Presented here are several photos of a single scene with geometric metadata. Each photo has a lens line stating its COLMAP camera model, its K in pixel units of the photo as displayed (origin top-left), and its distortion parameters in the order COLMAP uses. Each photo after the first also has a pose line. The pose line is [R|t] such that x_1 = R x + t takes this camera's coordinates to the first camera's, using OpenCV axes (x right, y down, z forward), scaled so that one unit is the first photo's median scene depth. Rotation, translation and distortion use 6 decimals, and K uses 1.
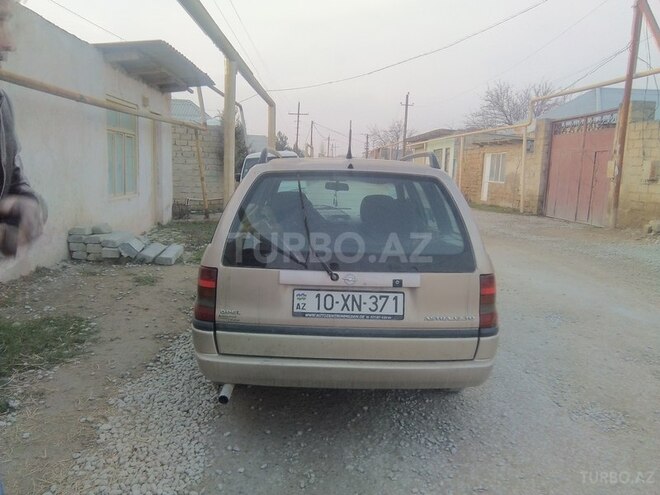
lens RADIAL K [[529.1, 0, 327.3], [0, 529.1, 249.1], [0, 0, 1]] dist [0.023282, 0.006408]
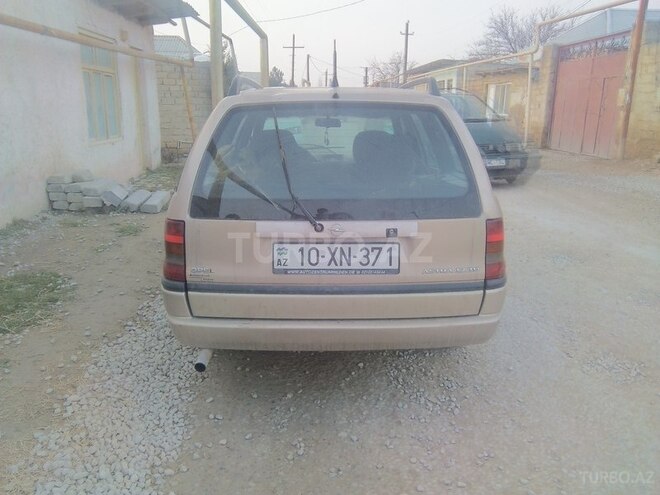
lens RADIAL K [[529.3, 0, 332.1], [0, 529.3, 254.2], [0, 0, 1]] dist [0.009242, 0.003486]
pose [[0.999583, -0.028723, 0.002857, 0.025539], [0.028159, 0.992108, 0.122180, -0.007634], [-0.006344, -0.122048, 0.992504, 0.110523]]
